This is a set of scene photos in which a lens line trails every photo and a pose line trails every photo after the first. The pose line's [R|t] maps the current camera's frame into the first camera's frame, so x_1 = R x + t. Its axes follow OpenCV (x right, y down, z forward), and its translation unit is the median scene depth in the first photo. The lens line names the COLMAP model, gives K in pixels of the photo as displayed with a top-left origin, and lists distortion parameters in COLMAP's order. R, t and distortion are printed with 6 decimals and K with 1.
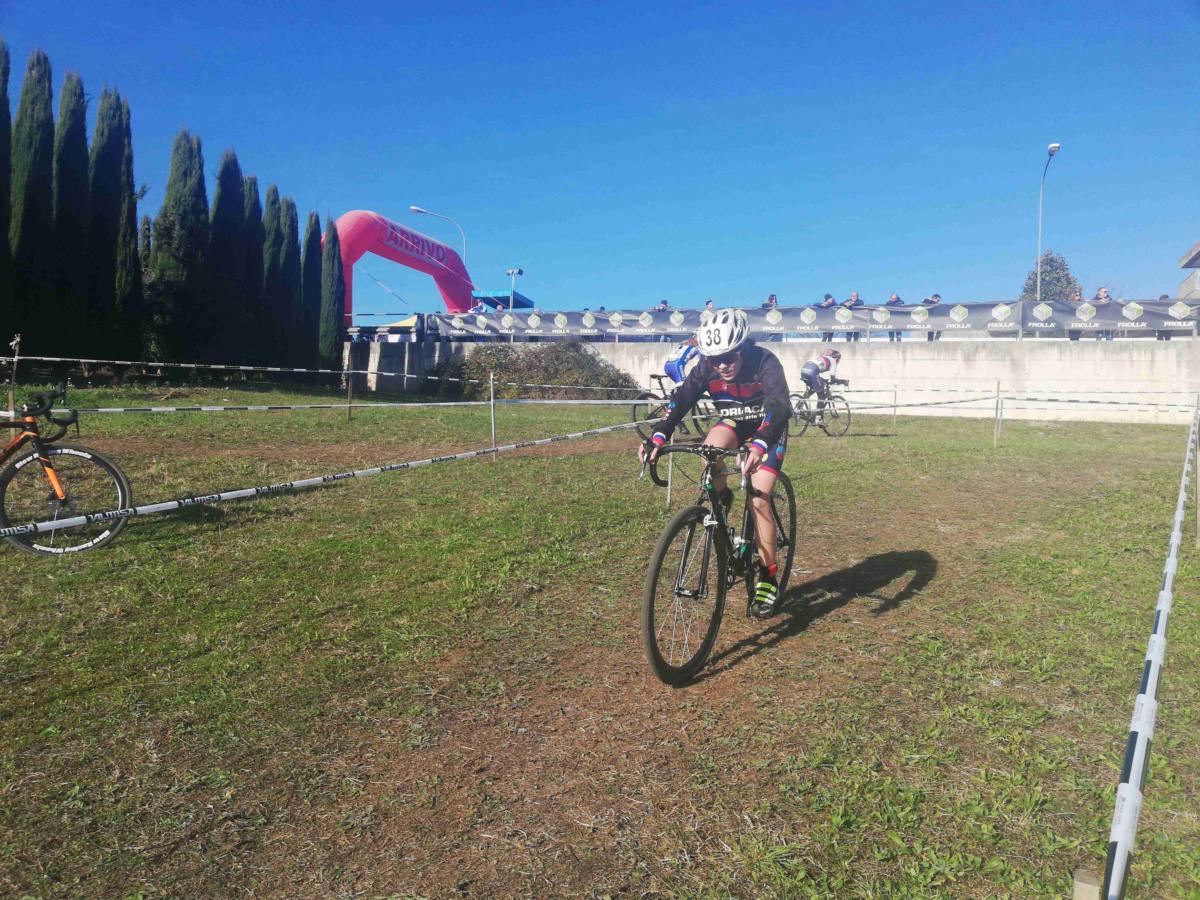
lens RADIAL K [[928.9, 0, 587.7], [0, 928.9, 420.3], [0, 0, 1]] dist [0.088071, -0.127942]
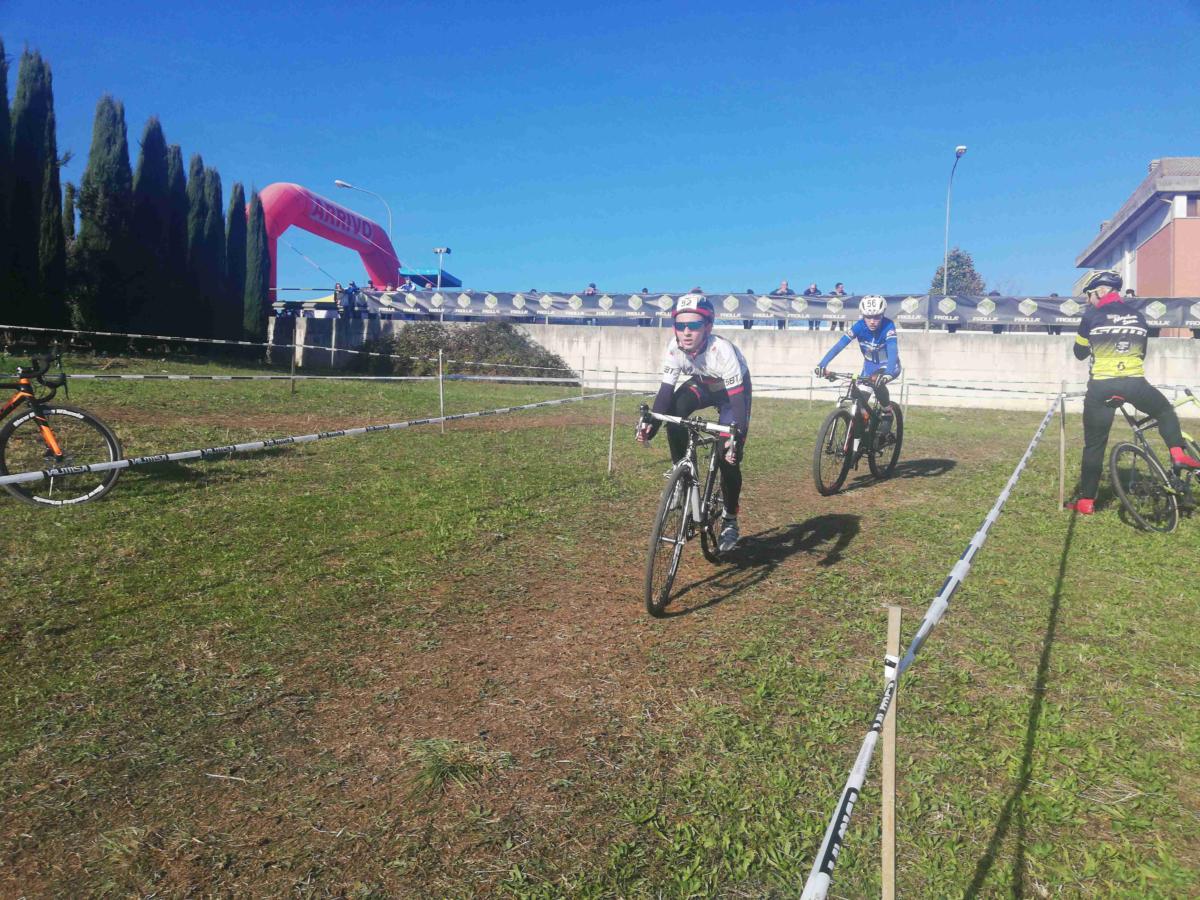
lens RADIAL K [[928.9, 0, 587.7], [0, 928.9, 420.3], [0, 0, 1]] dist [0.088071, -0.127942]
pose [[0.996442, 0.016472, 0.082657, -0.040740], [-0.018042, 0.999670, 0.018279, 0.012037], [-0.082329, -0.019705, 0.996410, -0.124599]]
